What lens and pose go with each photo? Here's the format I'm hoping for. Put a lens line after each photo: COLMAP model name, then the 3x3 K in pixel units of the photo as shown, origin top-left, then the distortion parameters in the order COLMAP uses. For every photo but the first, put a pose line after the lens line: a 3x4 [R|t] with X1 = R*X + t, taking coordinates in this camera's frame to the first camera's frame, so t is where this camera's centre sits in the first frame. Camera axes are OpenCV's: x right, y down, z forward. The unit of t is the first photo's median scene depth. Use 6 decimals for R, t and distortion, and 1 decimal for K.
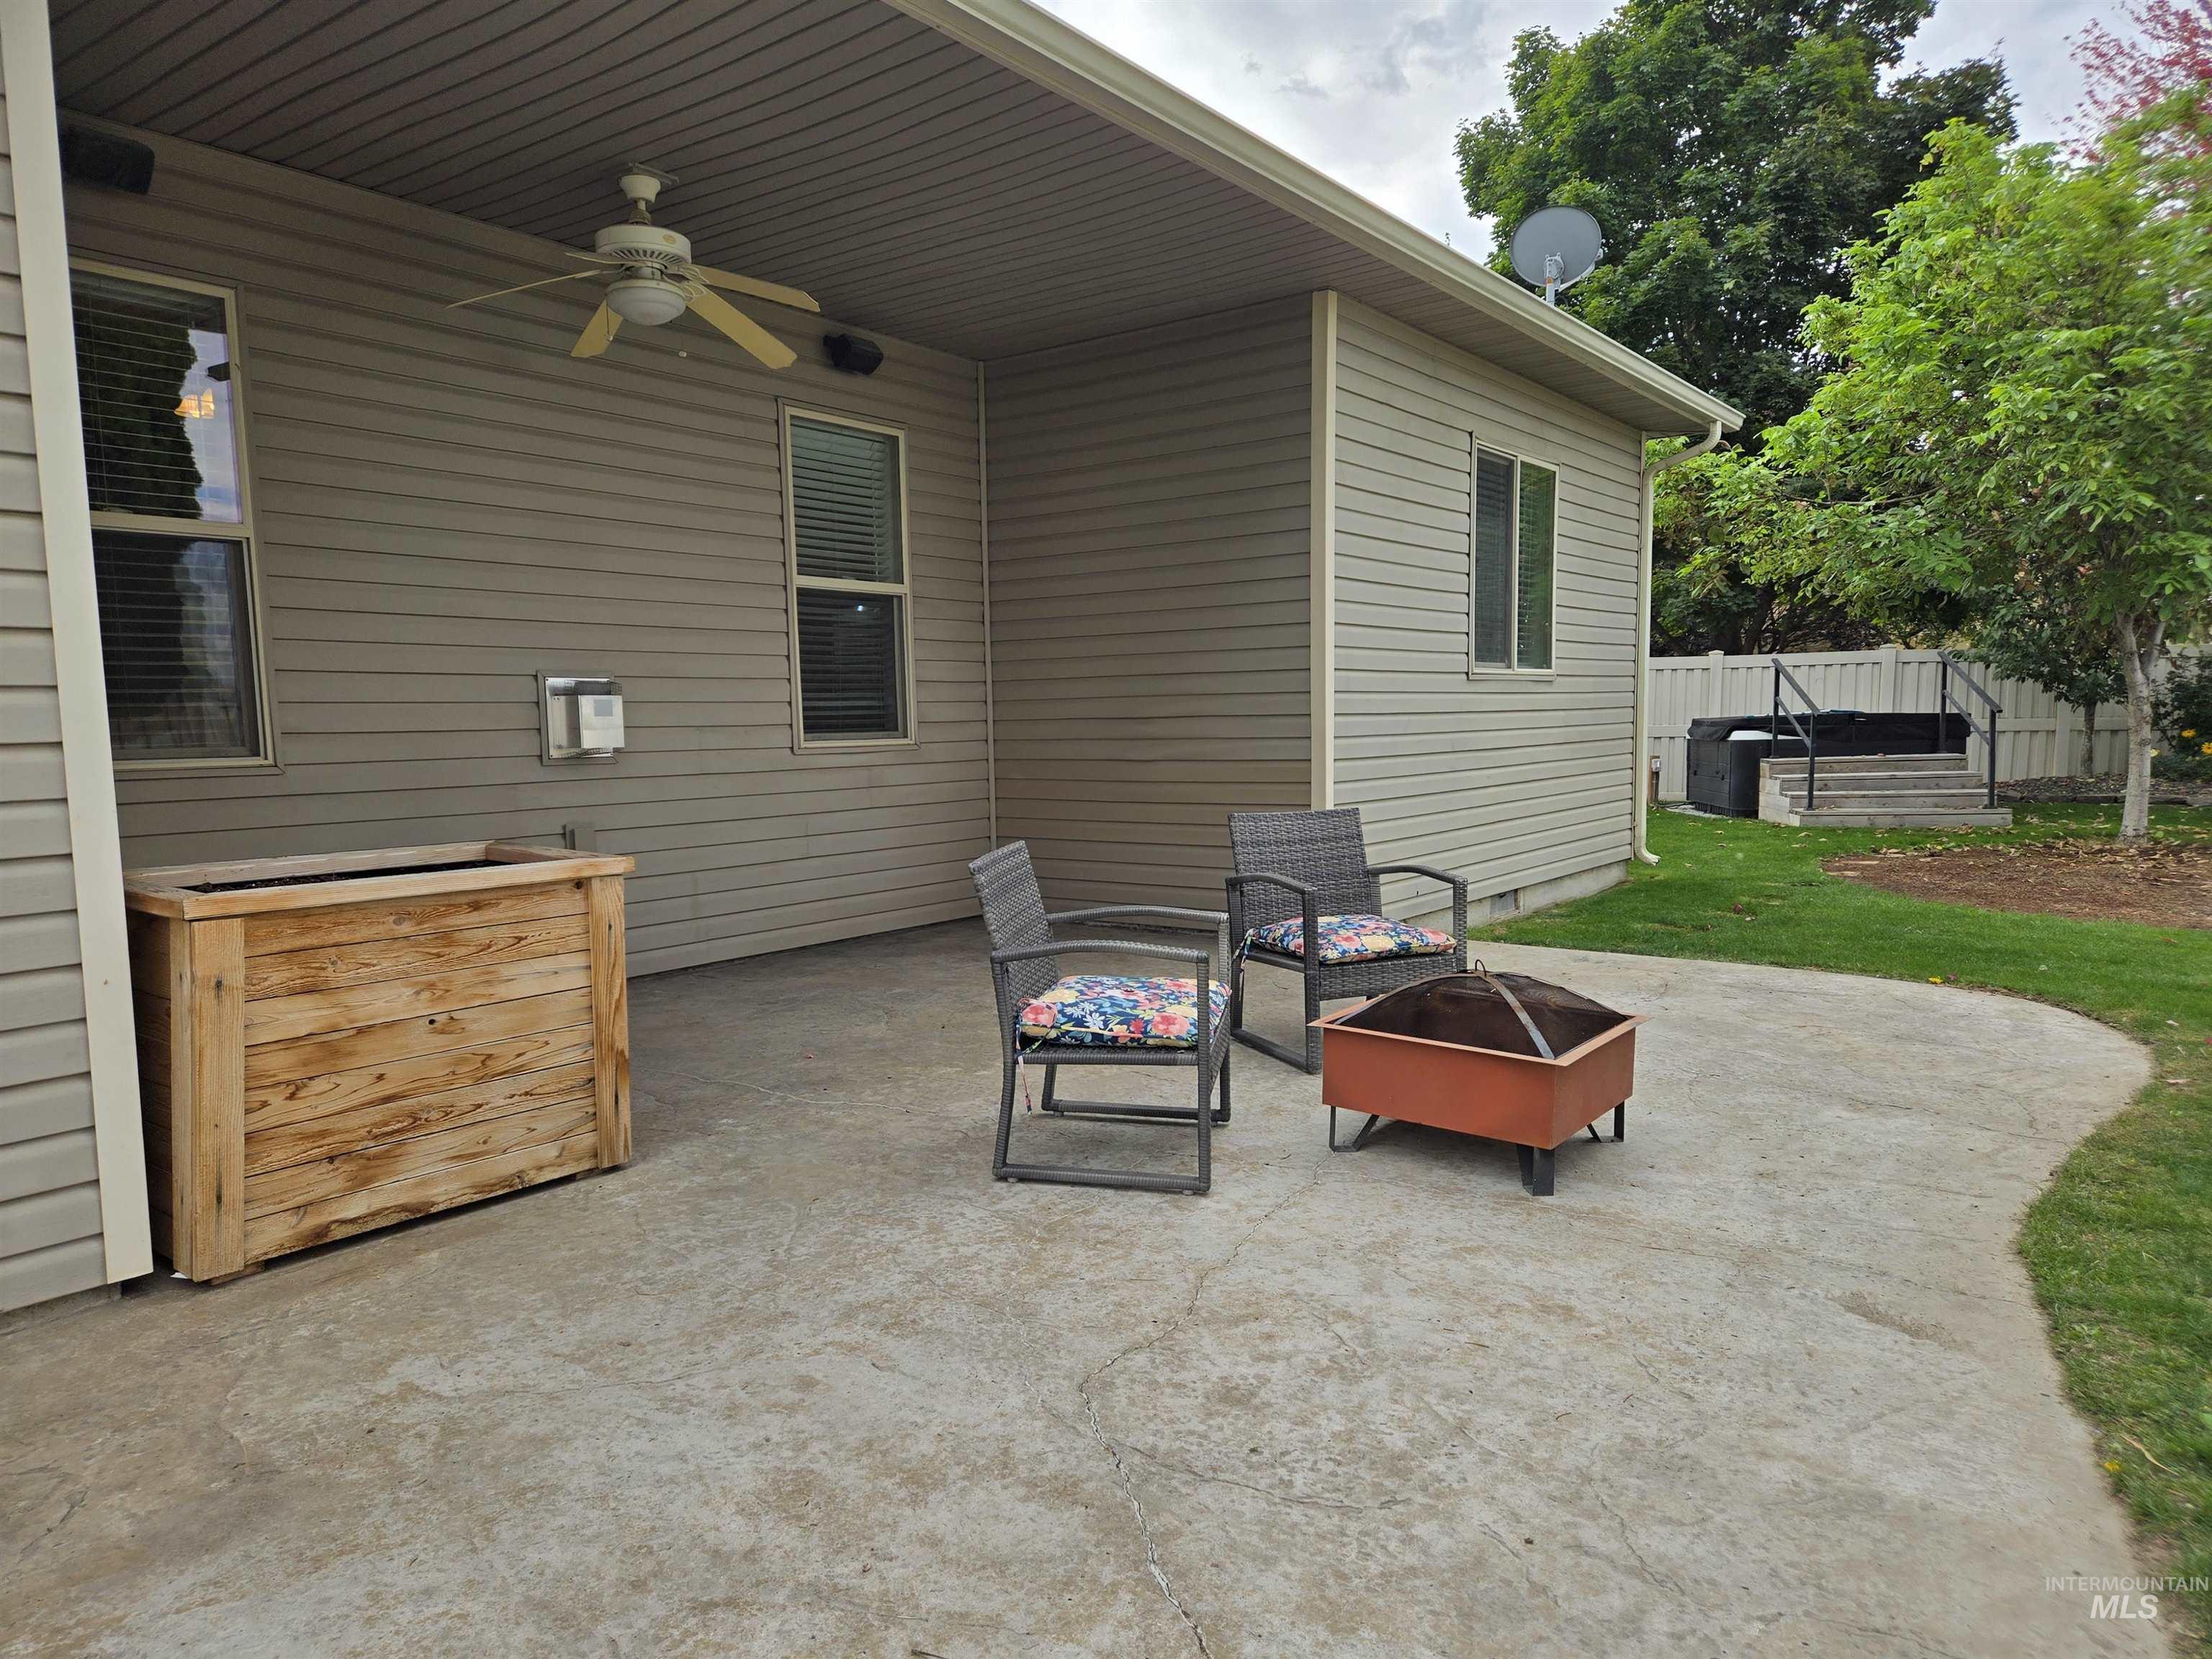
lens RADIAL K [[1476.0, 0, 1097.6], [0, 1476.0, 872.6], [0, 0, 1]] dist [0.064973, -0.048809]
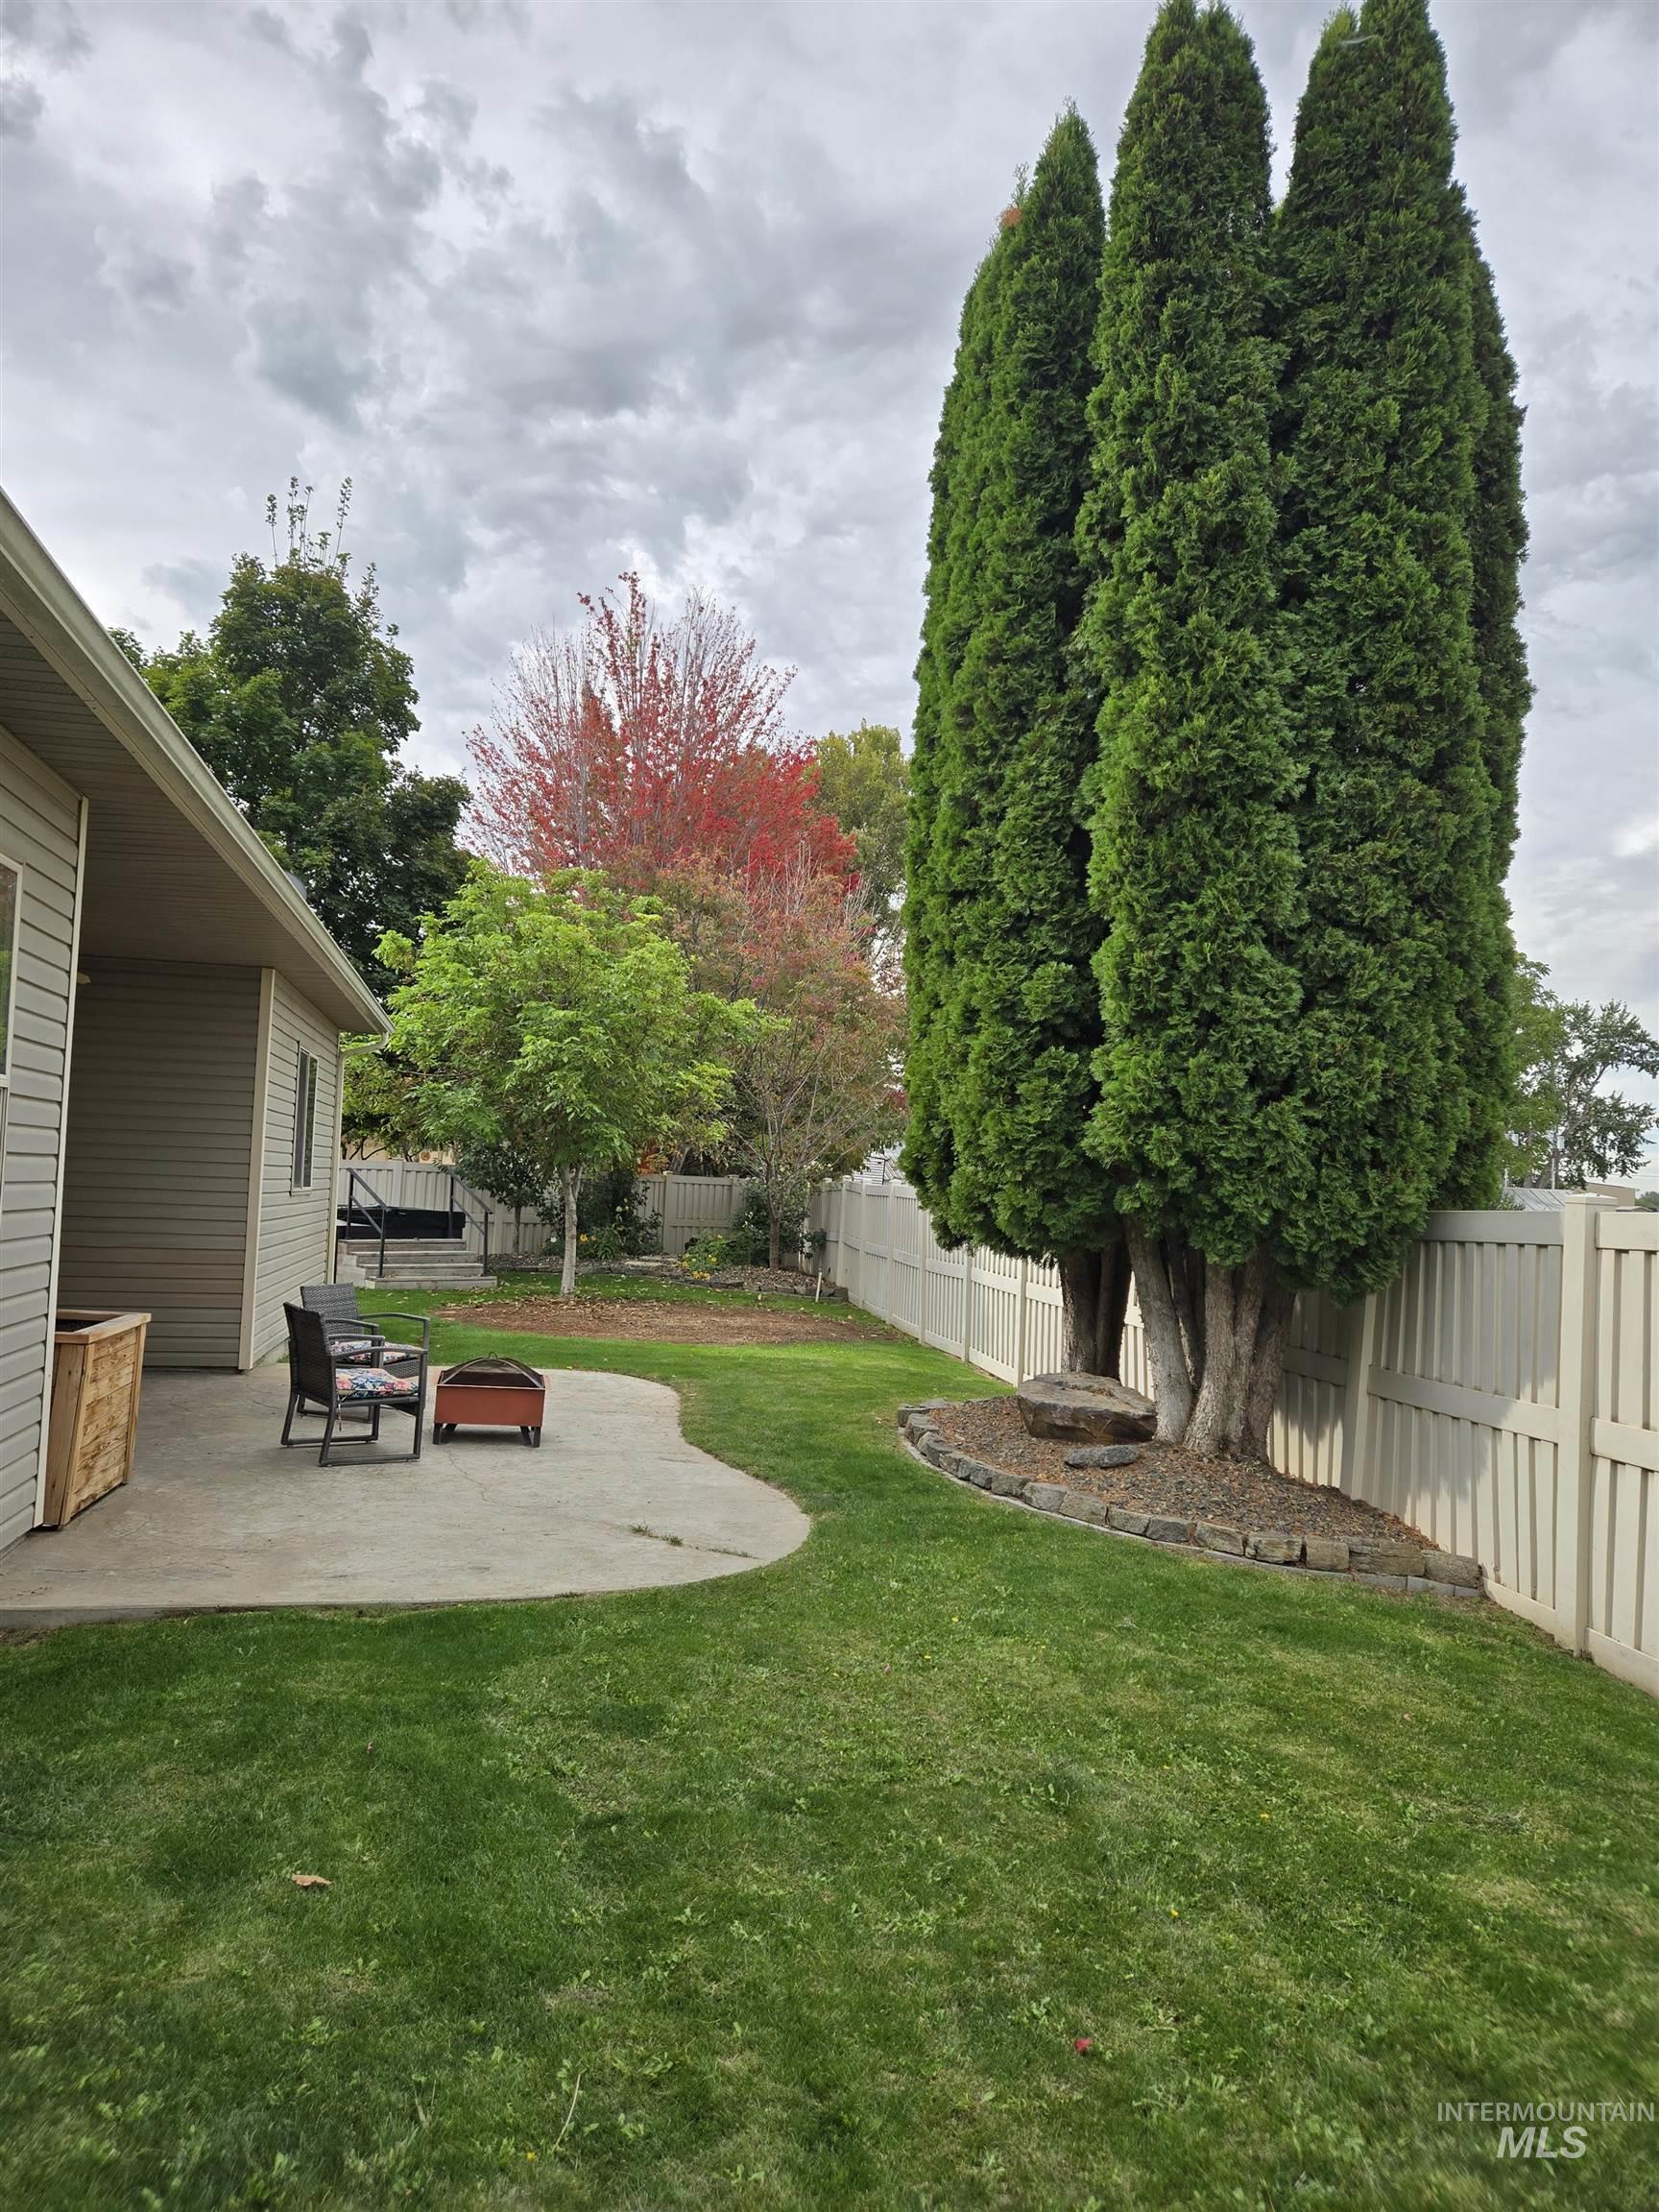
lens RADIAL K [[1476.0, 0, 826.1], [0, 1476.0, 1105.9], [0, 0, 1]] dist [0.064973, -0.048809]
pose [[0.650001, 0.088239, 0.754793, -0.320811], [0.026488, 0.990002, -0.138546, 0.003914], [-0.759471, 0.110048, 0.641165, -0.243618]]
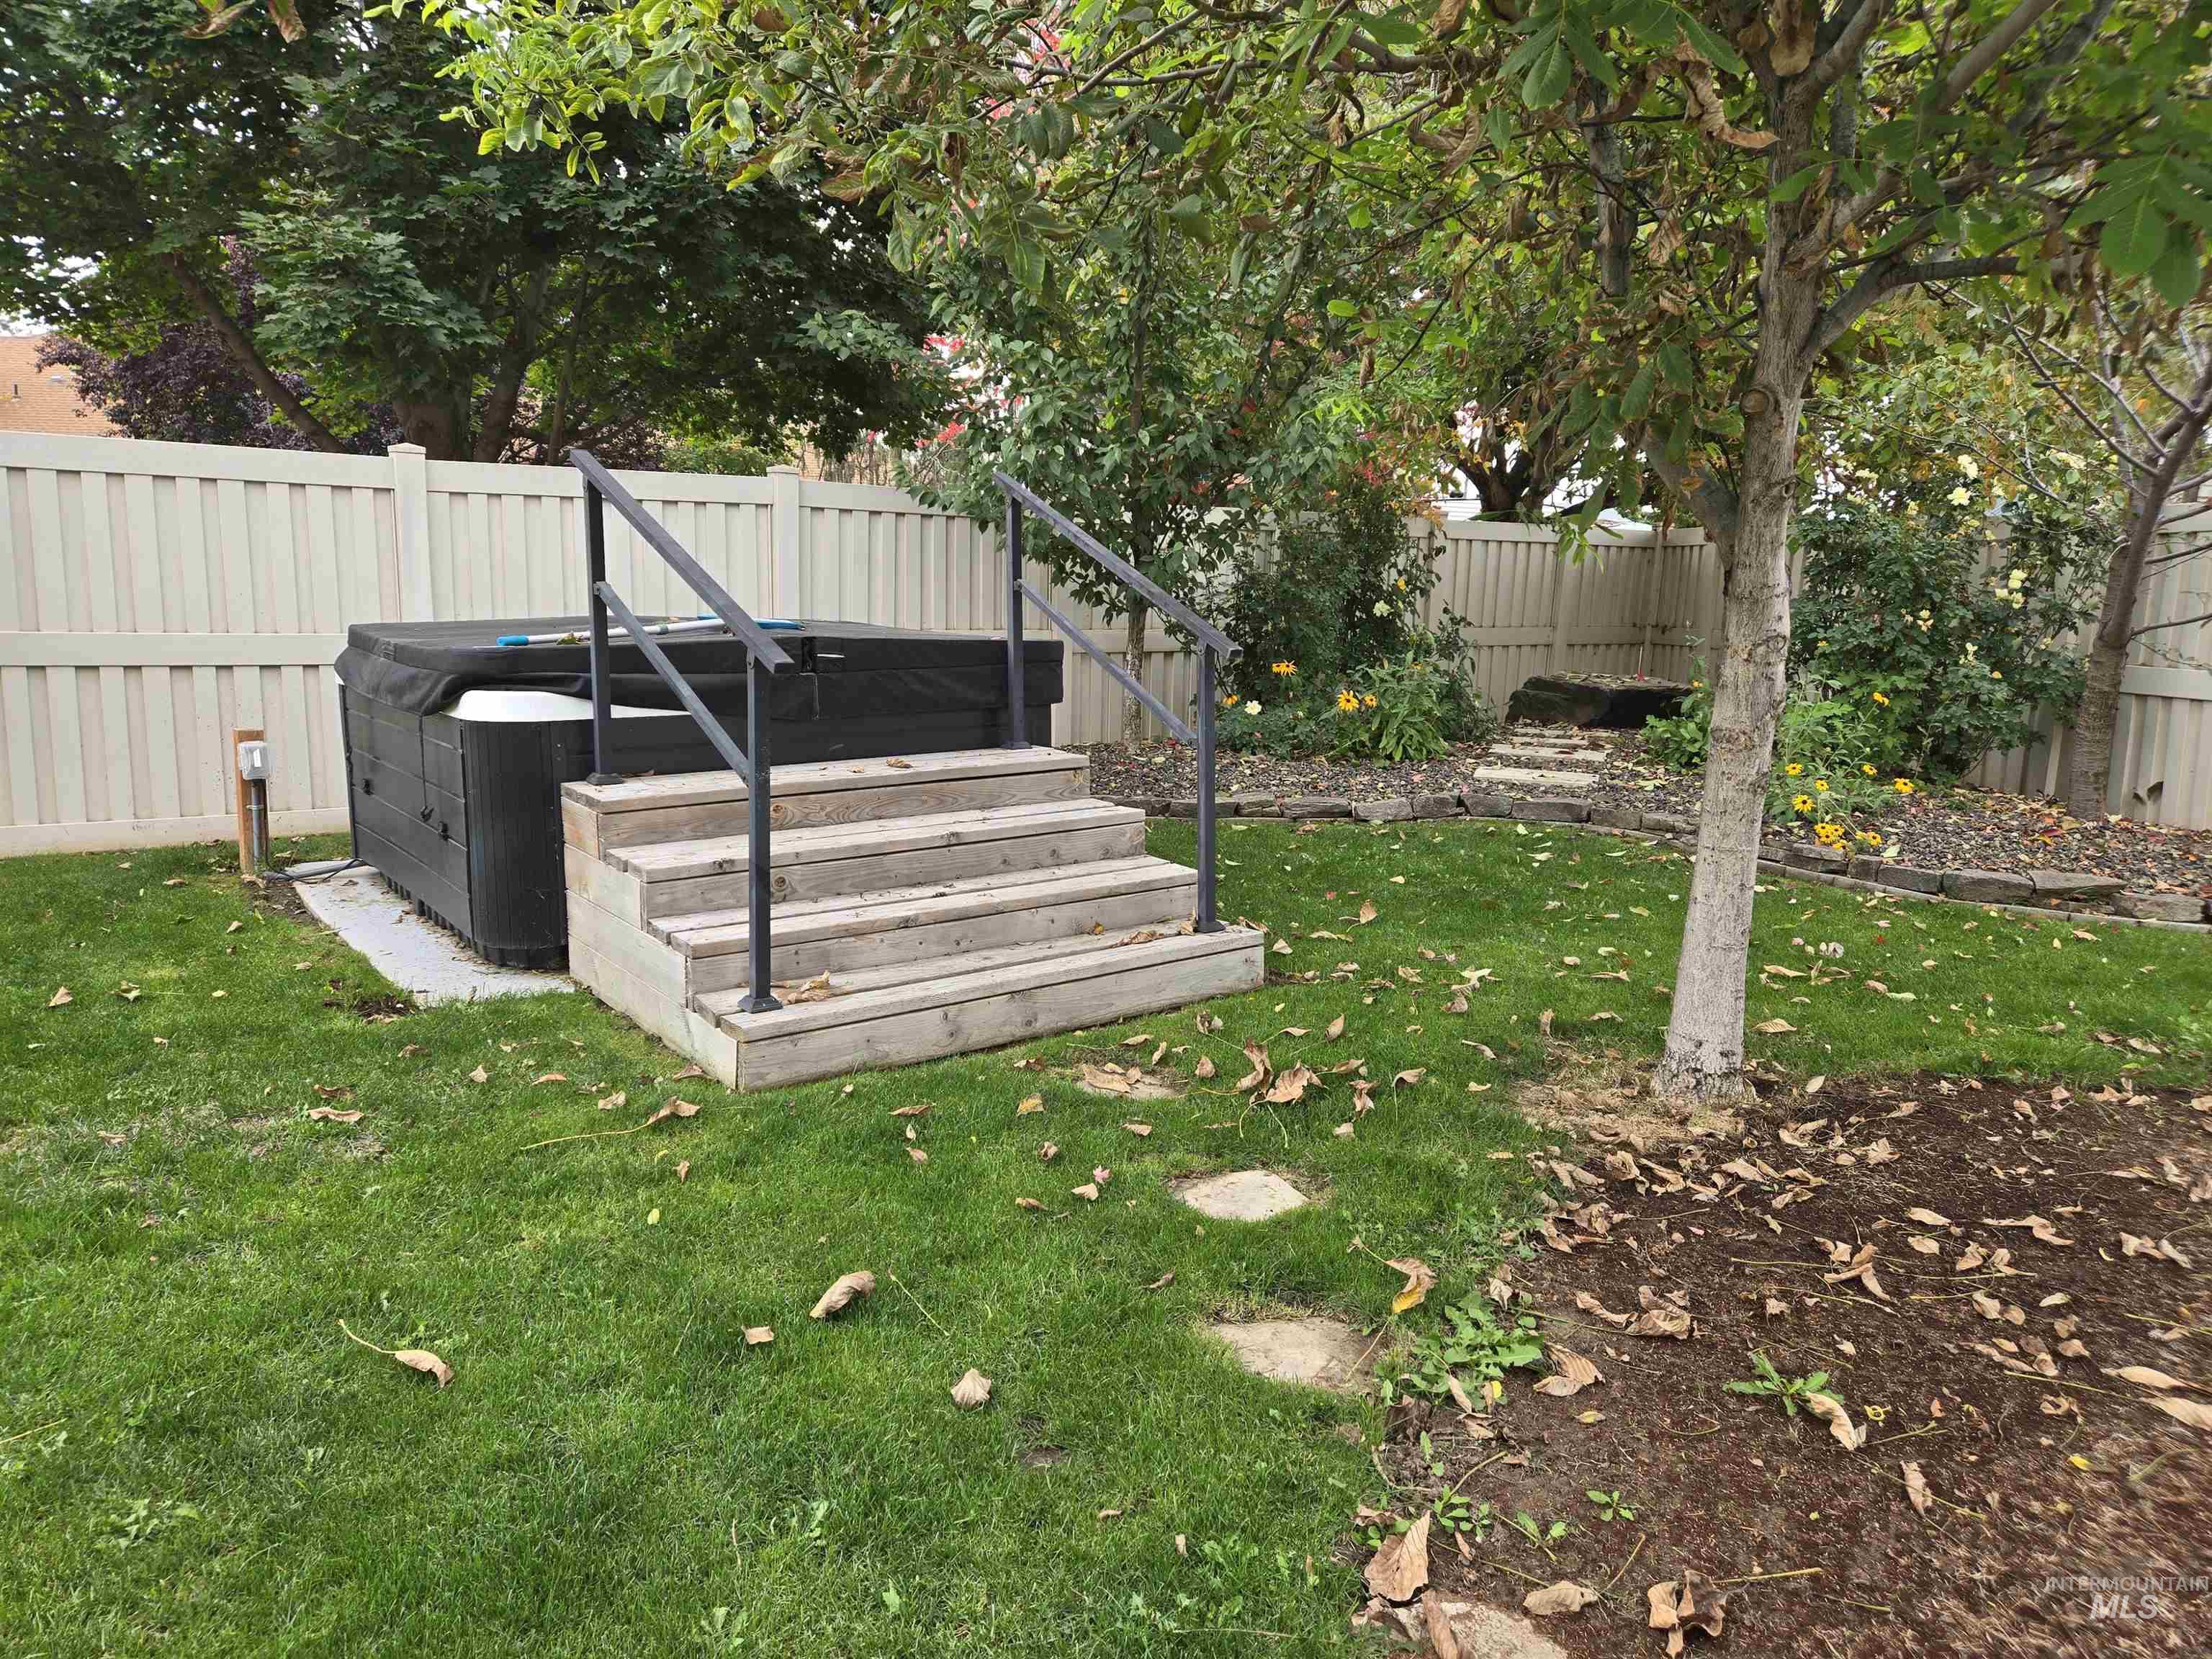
lens RADIAL K [[1476.0, 0, 1109.8], [0, 1476.0, 827.6], [0, 0, 1]] dist [0.064973, -0.048809]
pose [[0.700101, -0.091027, 0.708218, 0.318540], [0.047431, 0.995579, 0.081074, -0.089925], [-0.712467, -0.023168, 0.701323, 0.734837]]
